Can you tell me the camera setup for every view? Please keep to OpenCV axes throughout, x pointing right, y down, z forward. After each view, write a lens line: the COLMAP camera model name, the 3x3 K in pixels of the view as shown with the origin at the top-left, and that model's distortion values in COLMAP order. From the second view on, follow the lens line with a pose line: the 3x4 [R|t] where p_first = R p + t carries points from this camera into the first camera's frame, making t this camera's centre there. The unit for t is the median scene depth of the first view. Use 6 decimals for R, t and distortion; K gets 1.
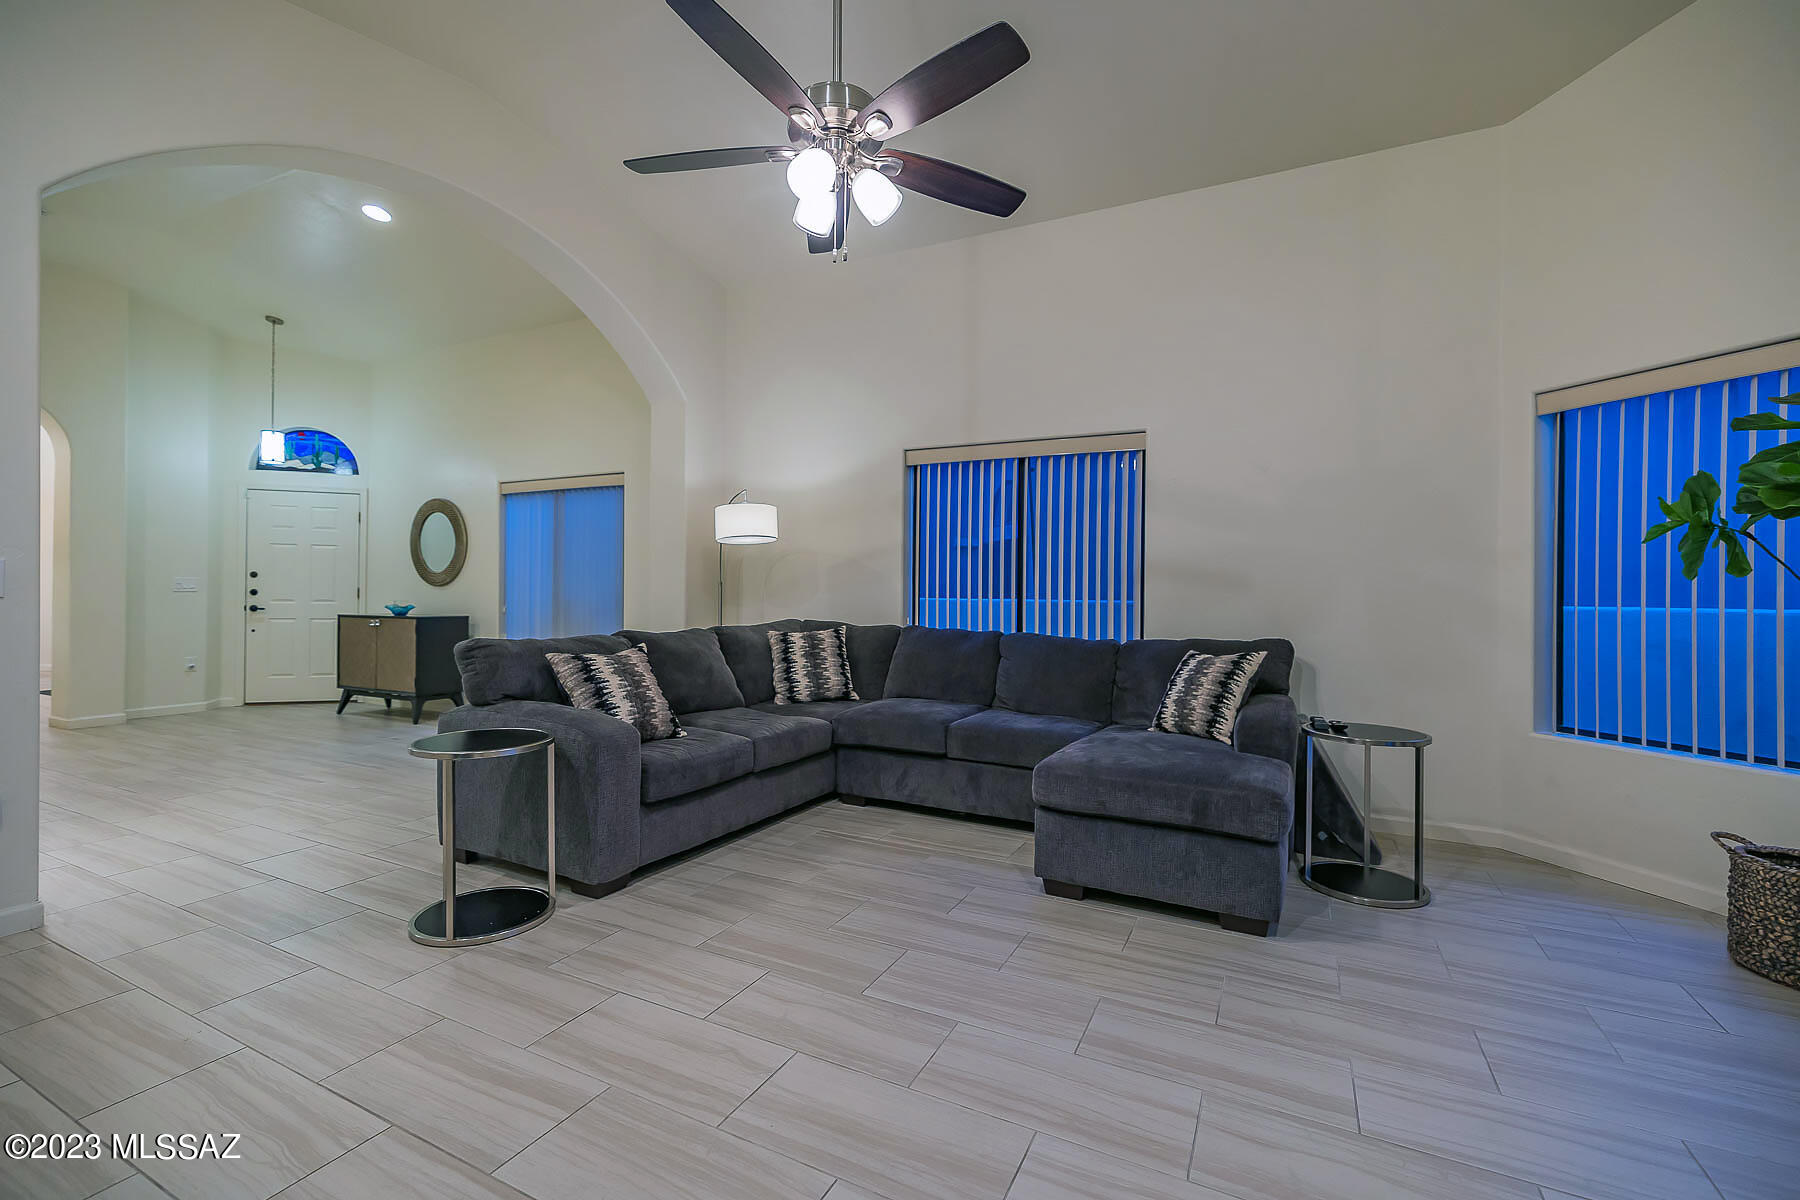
lens RADIAL K [[767.7, 0, 924.7], [0, 767.7, 592.5], [0, 0, 1]] dist [0.010960, 0.000204]
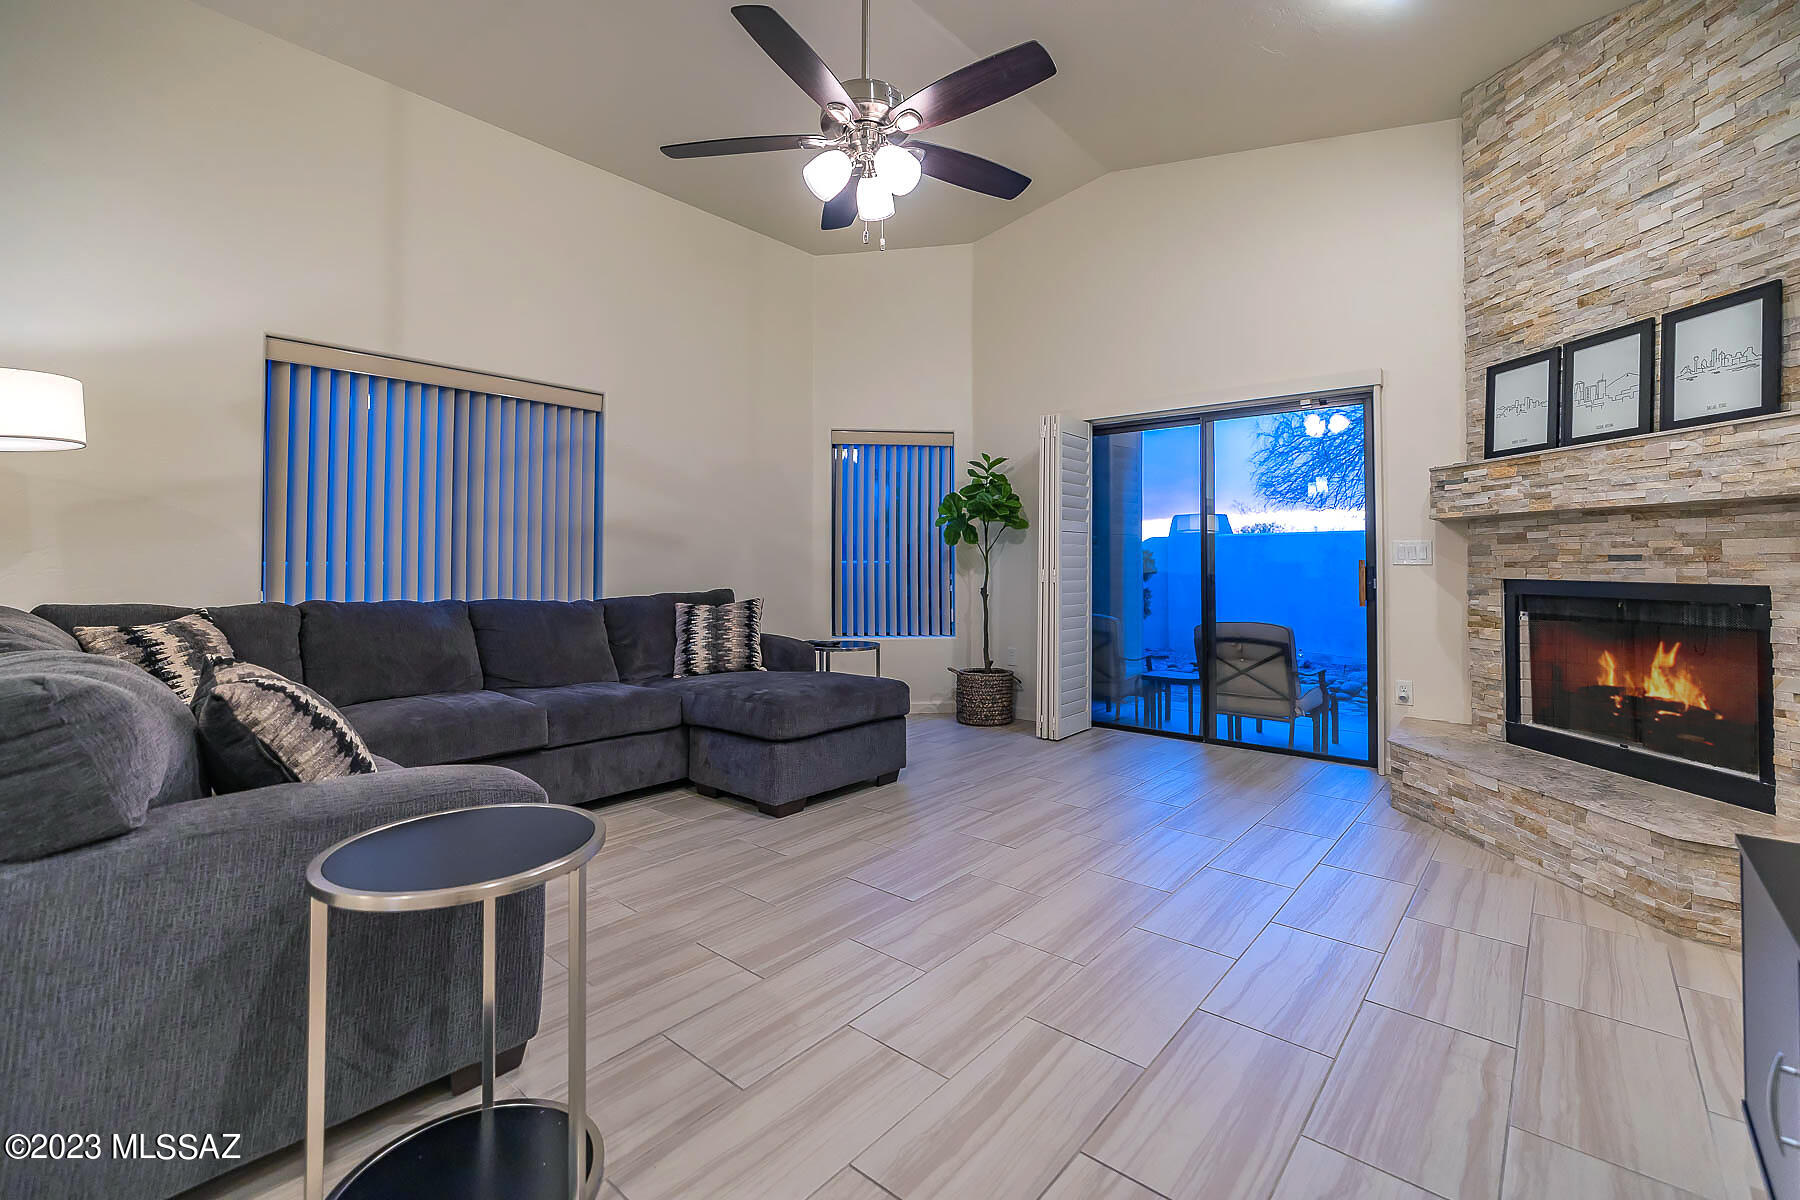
lens RADIAL K [[767.9, 0, 894.6], [0, 767.9, 528.1], [0, 0, 1]] dist [-0.013339, -0.000295]
pose [[0.254165, 0.030909, 0.966667, -1.006354], [0.000300, 0.999487, -0.032037, 0.002912], [-0.967161, 0.008433, 0.254025, 0.613449]]
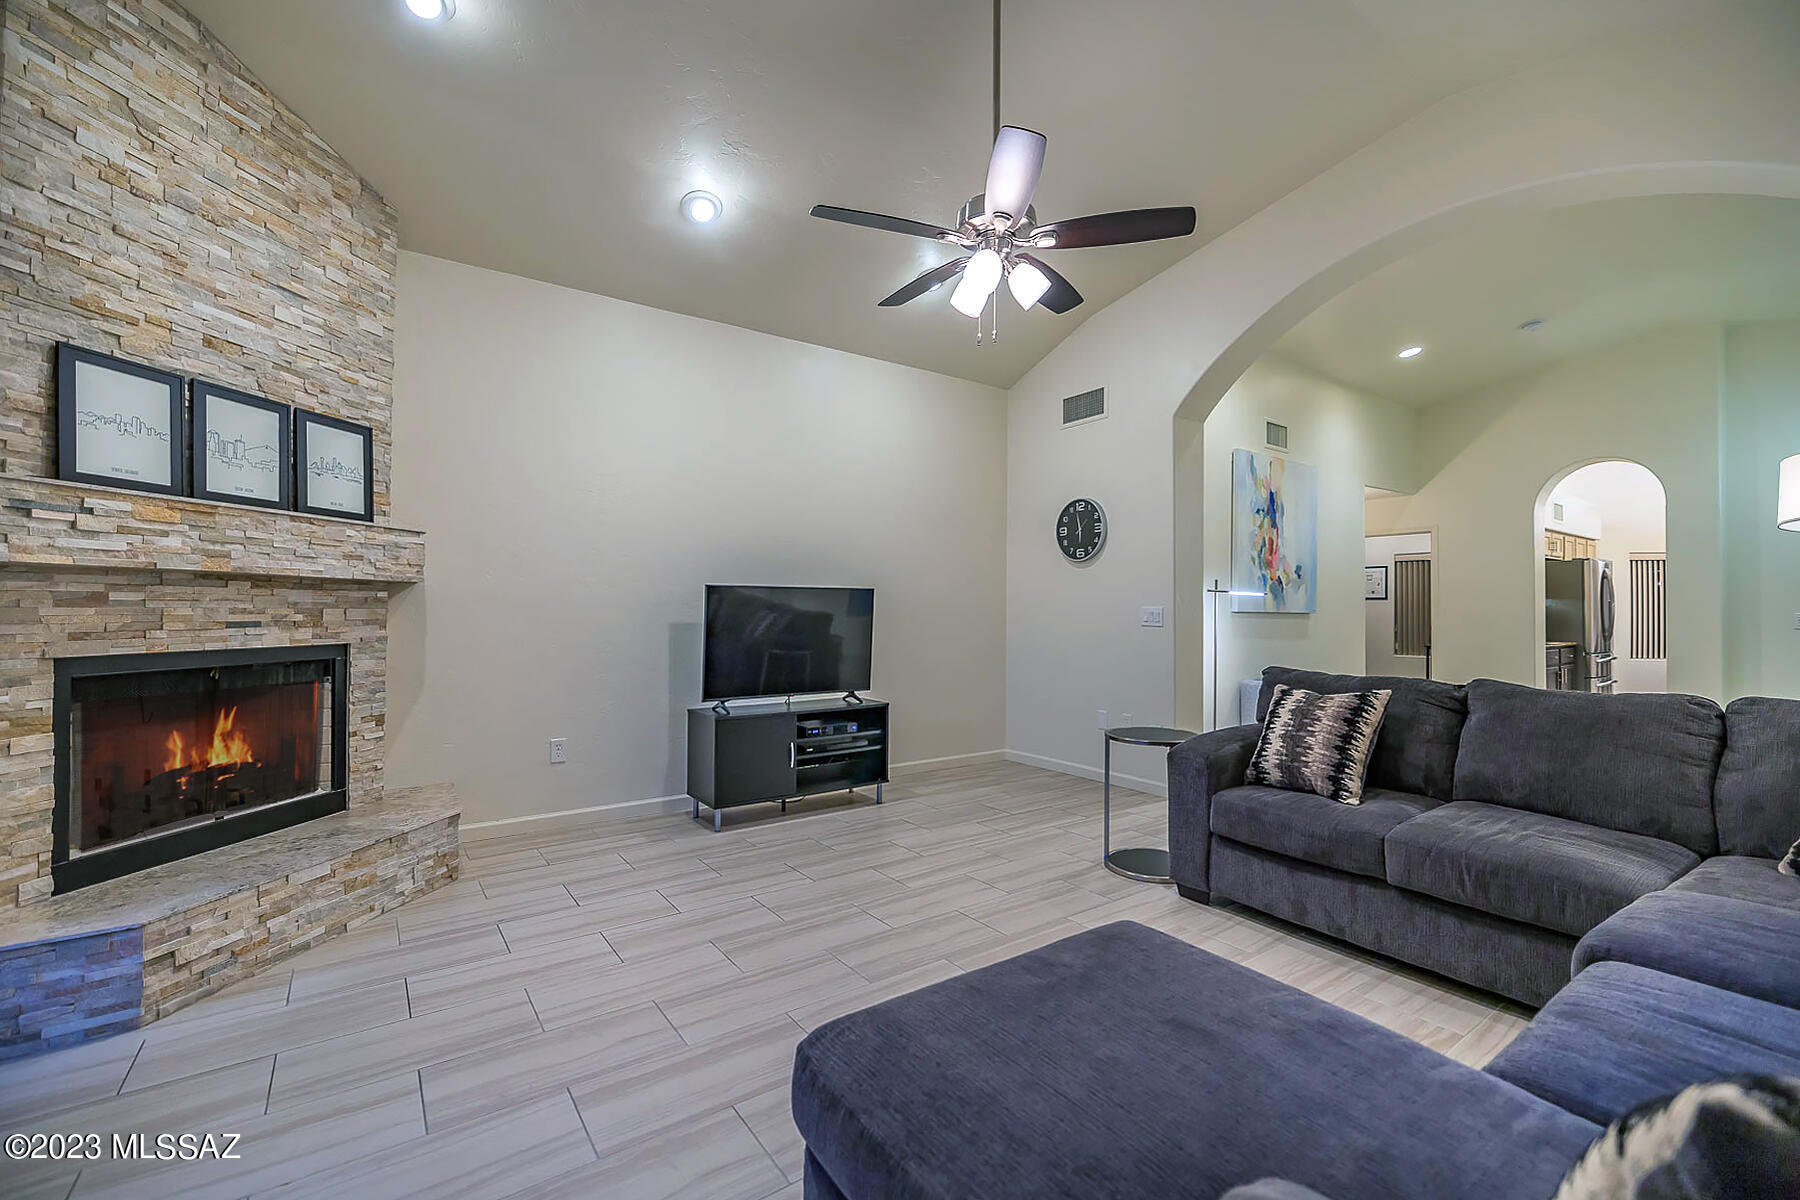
lens RADIAL K [[773.0, 0, 921.3], [0, 773.0, 578.2], [0, 0, 1]] dist [-0.000381, -0.000369]
pose [[-0.441020, -0.051633, -0.896011, 0.928864], [-0.016477, 0.998641, -0.049437, -0.016508], [0.897346, -0.007039, -0.441272, 1.261172]]
